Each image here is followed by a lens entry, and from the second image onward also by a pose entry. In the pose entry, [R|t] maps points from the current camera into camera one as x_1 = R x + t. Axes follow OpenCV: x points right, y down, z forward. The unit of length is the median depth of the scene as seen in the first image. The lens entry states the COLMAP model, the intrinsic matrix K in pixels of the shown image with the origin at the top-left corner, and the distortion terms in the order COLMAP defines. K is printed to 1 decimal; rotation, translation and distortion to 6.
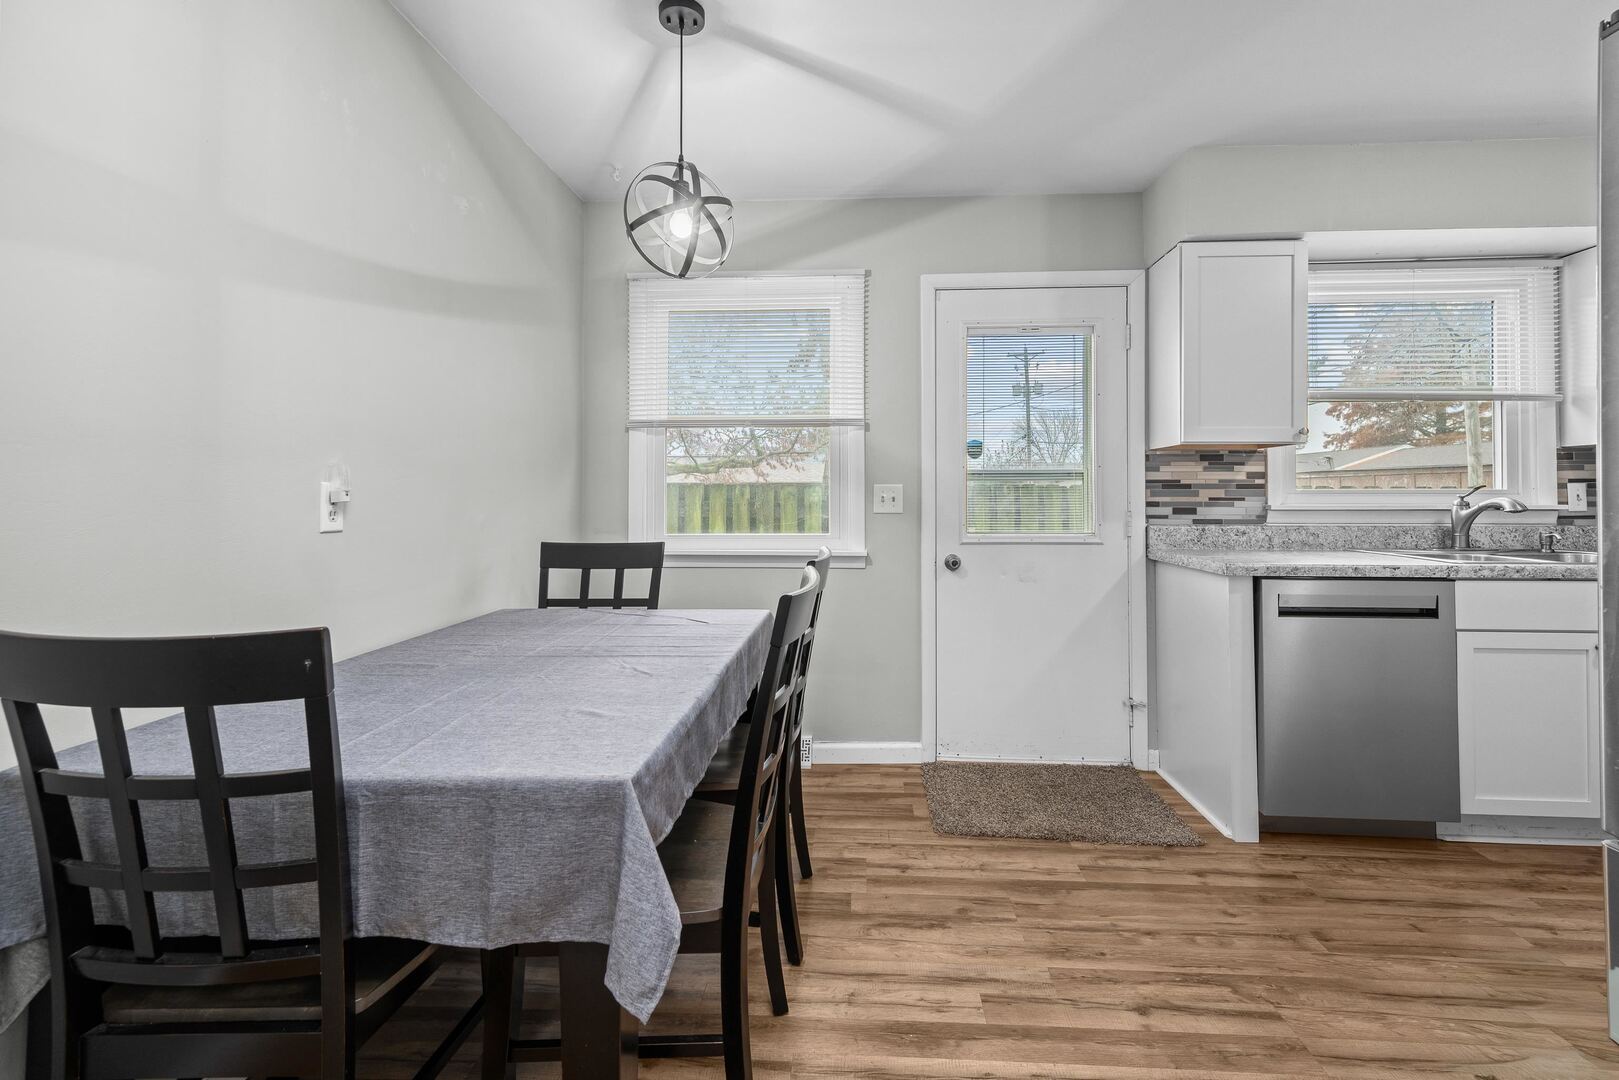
lens RADIAL K [[696.1, 0, 827.4], [0, 696.1, 485.7], [0, 0, 1]] dist [0.002218, 0.000795]
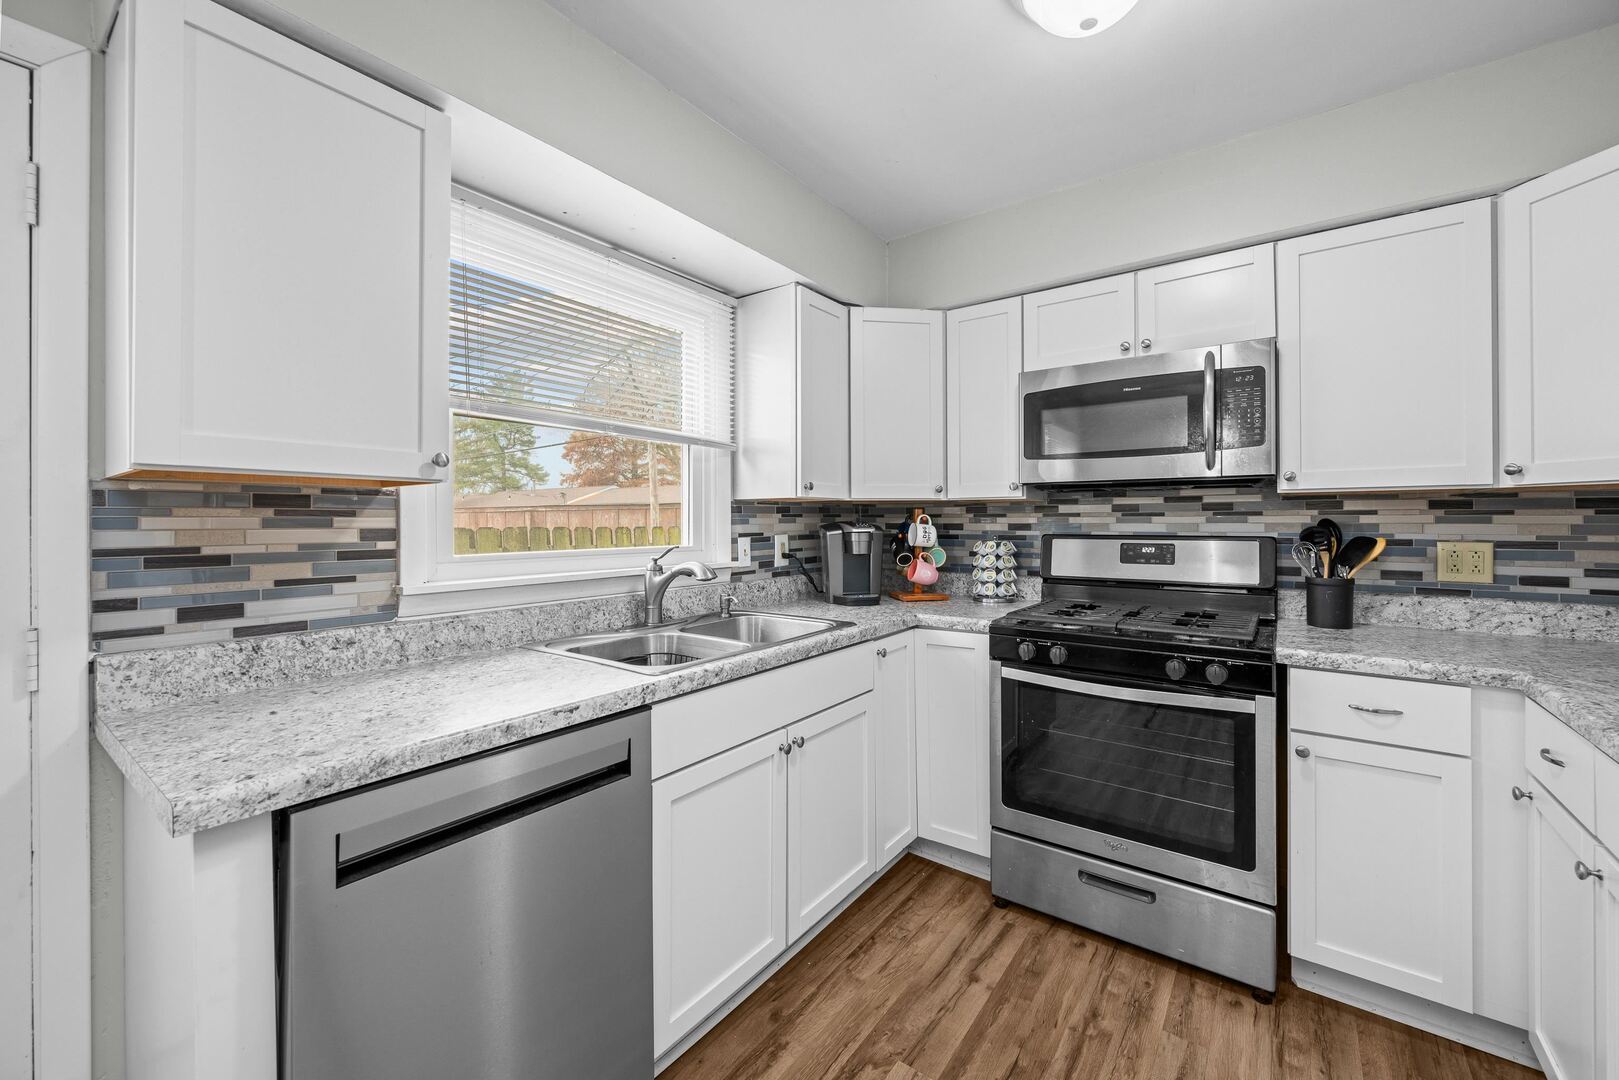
lens RADIAL K [[642.7, 0, 813.9], [0, 642.7, 518.8], [0, 0, 1]] dist [0.000390, -0.000691]
pose [[0.545319, 0.001966, 0.838227, 0.381633], [-0.007209, 0.999971, 0.002345, -0.032060], [-0.838198, -0.007322, 0.545317, 0.435481]]
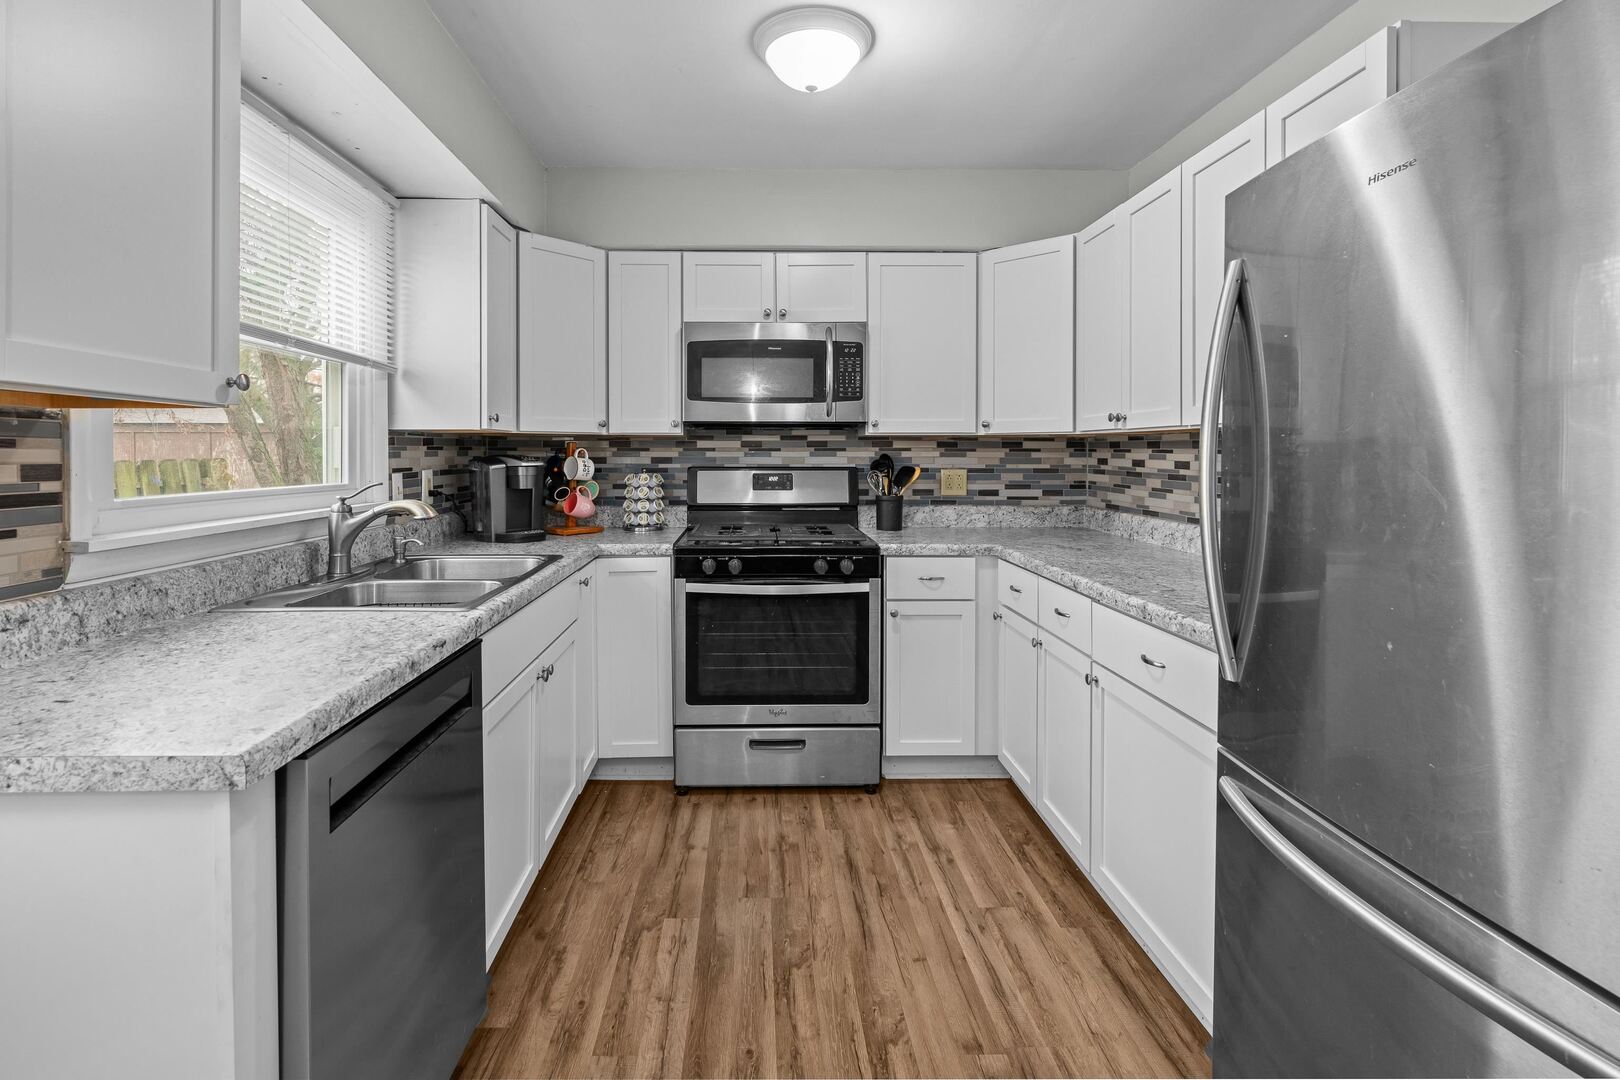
lens RADIAL K [[736.1, 0, 769.5], [0, 736.1, 458.0], [0, 0, 1]] dist [-0.001054, -0.001929]
pose [[-0.078457, -0.005629, 0.996902, 0.155894], [-0.011874, 0.999918, 0.004712, -0.031078], [-0.996847, -0.011468, -0.078517, 0.622635]]
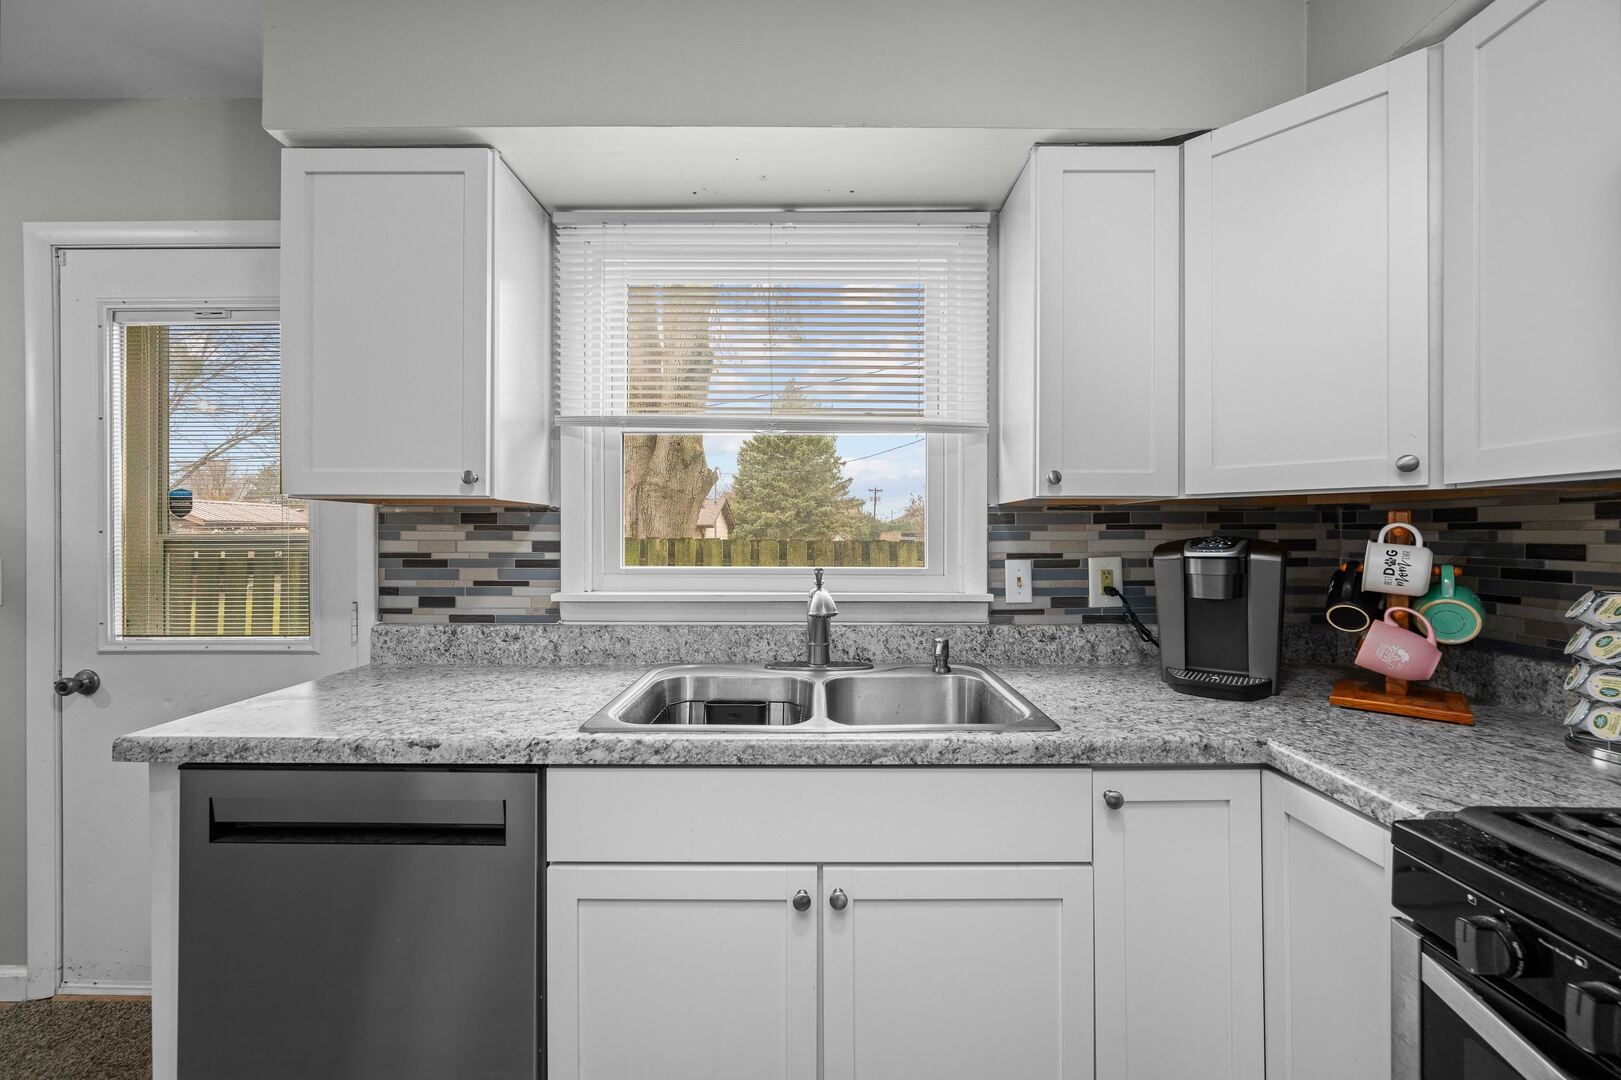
lens RADIAL K [[643.5, 0, 820.6], [0, 643.5, 532.0], [0, 0, 1]] dist [0.000390, -0.000691]
pose [[0.998597, 0.001272, 0.052933, 0.853821], [-0.001797, 0.999950, 0.009871, -0.034981], [-0.052917, -0.009952, 0.998549, 0.408585]]
